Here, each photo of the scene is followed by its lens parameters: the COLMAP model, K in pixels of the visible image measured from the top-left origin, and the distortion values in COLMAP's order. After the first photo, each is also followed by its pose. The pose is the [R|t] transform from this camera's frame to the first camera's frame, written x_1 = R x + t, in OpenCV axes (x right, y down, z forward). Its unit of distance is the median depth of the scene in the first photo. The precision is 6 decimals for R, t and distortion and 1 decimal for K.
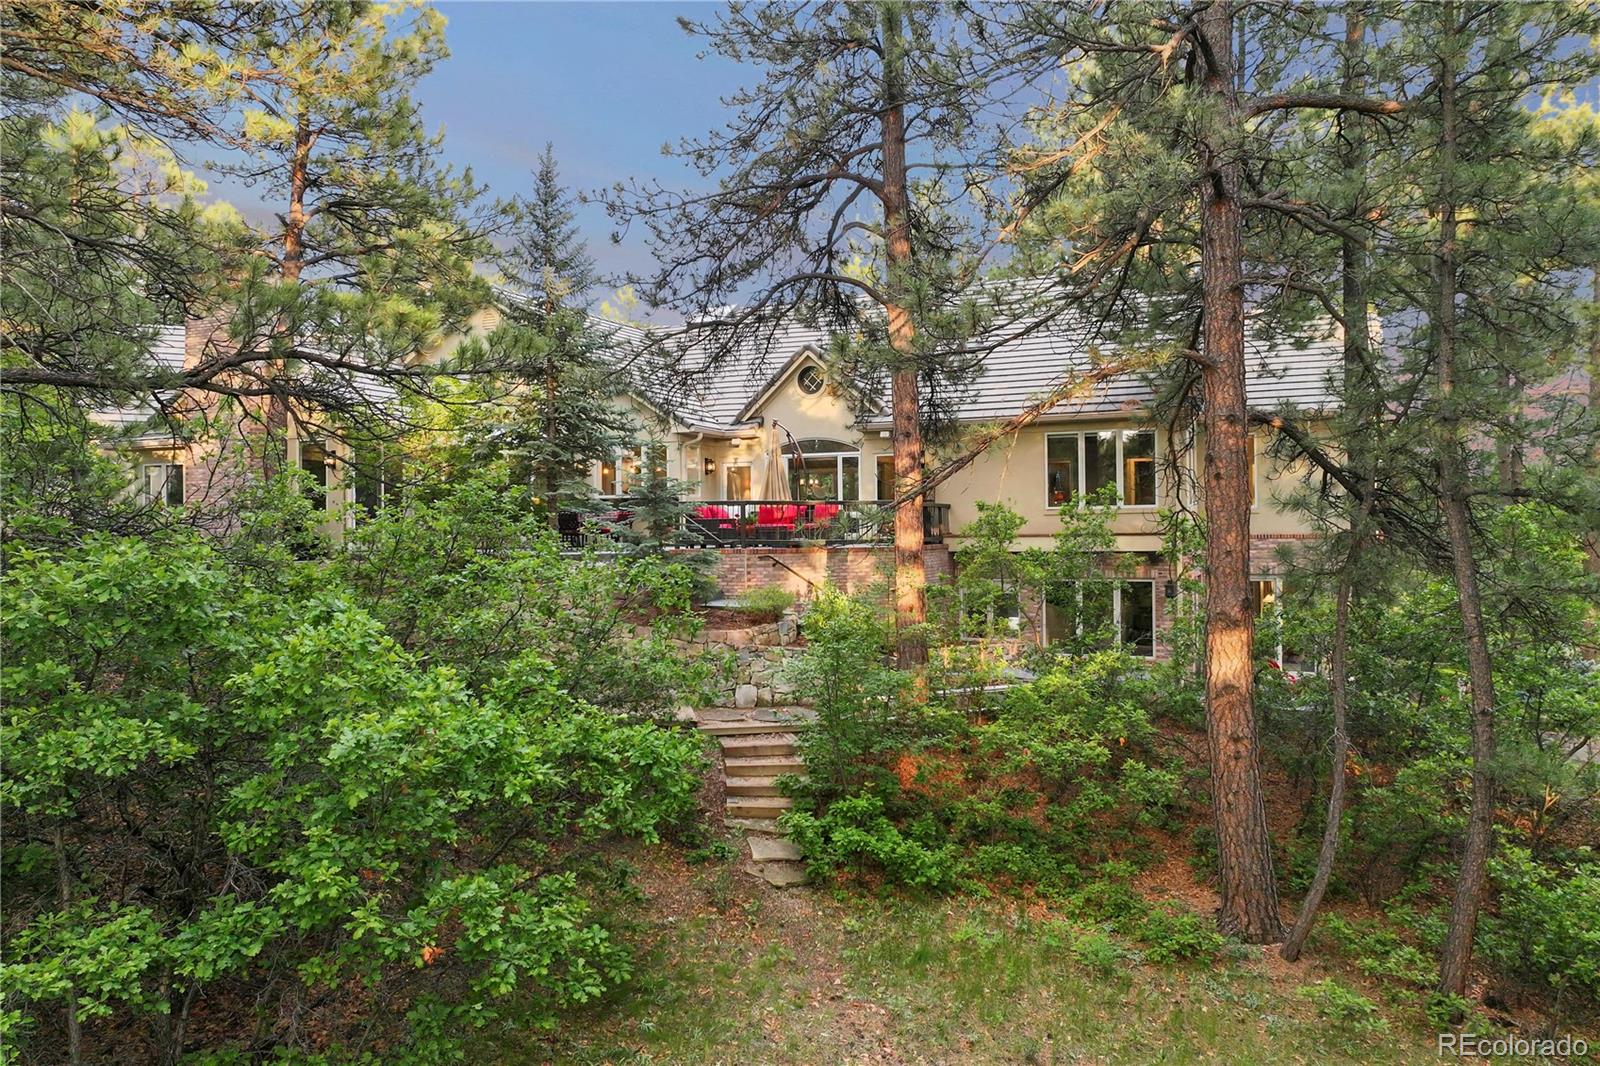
lens RADIAL K [[1133.7, 0, 800.0], [0, 1133.7, 533.0], [0, 0, 1]] dist [-0.002816, -0.003187]
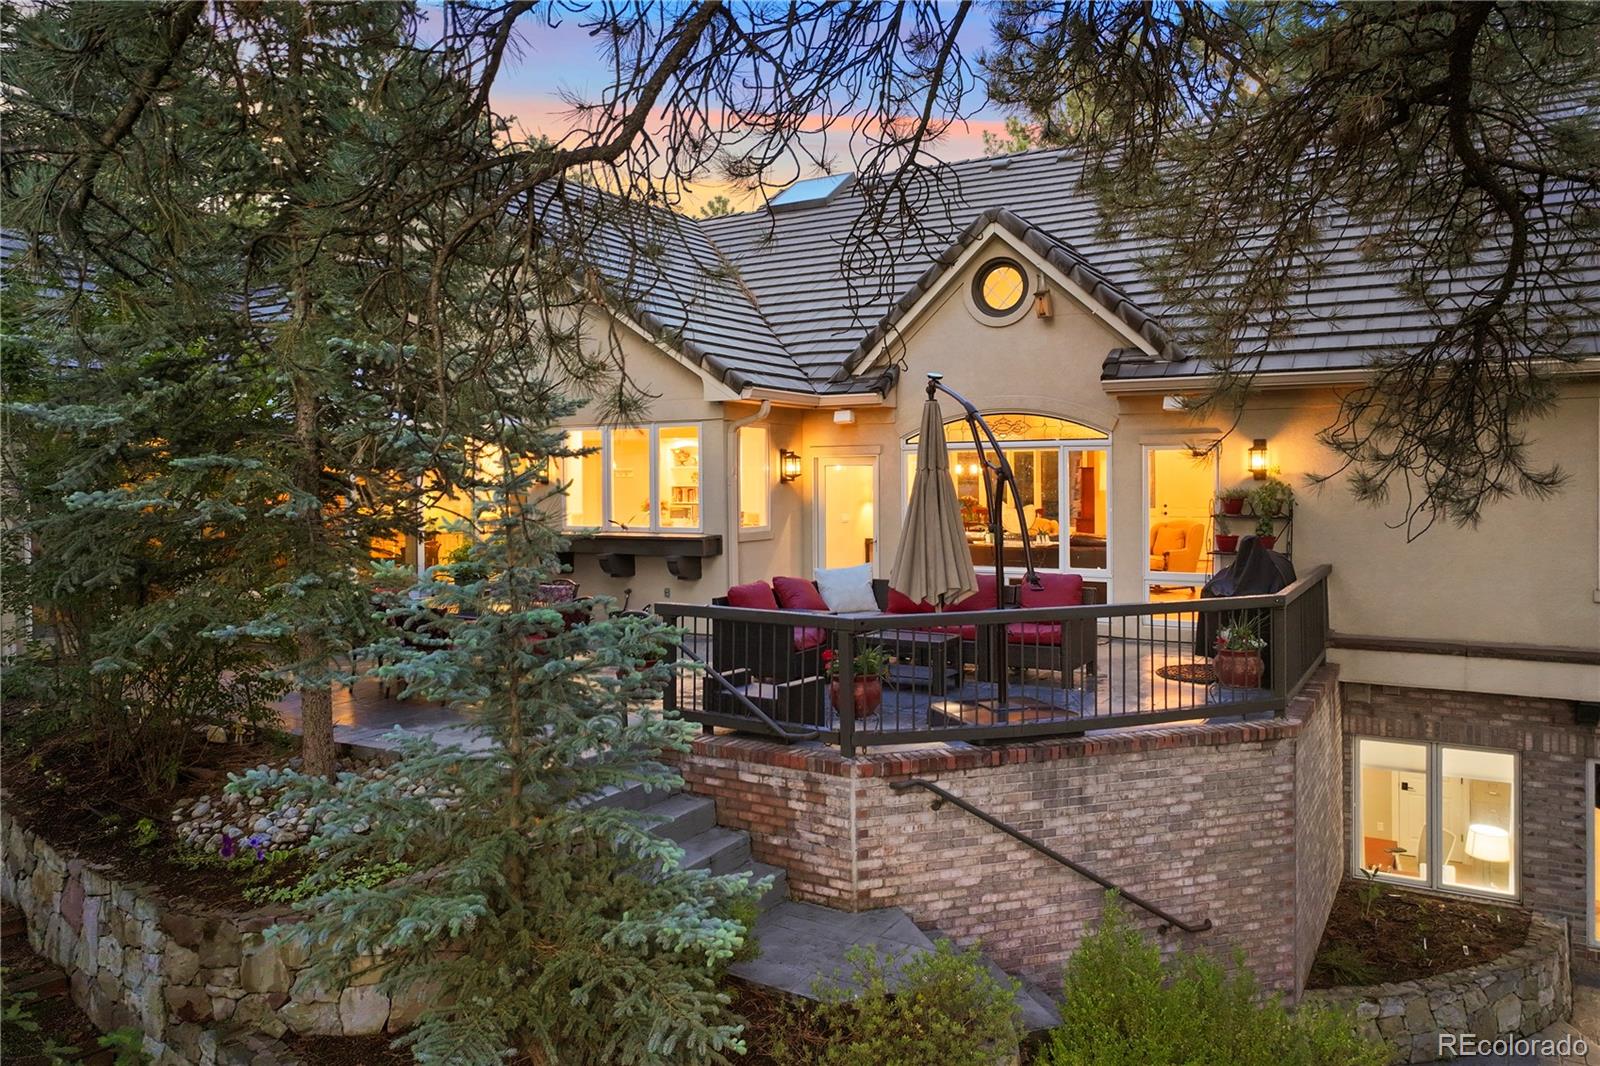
lens RADIAL K [[1133.7, 0, 800.0], [0, 1133.7, 533.0], [0, 0, 1]] dist [-0.002816, -0.003187]
pose [[0.994153, 0.003051, -0.107940, -0.022506], [0.002405, 0.998727, 0.050383, -0.059112], [0.107956, -0.050348, 0.992880, 0.541913]]
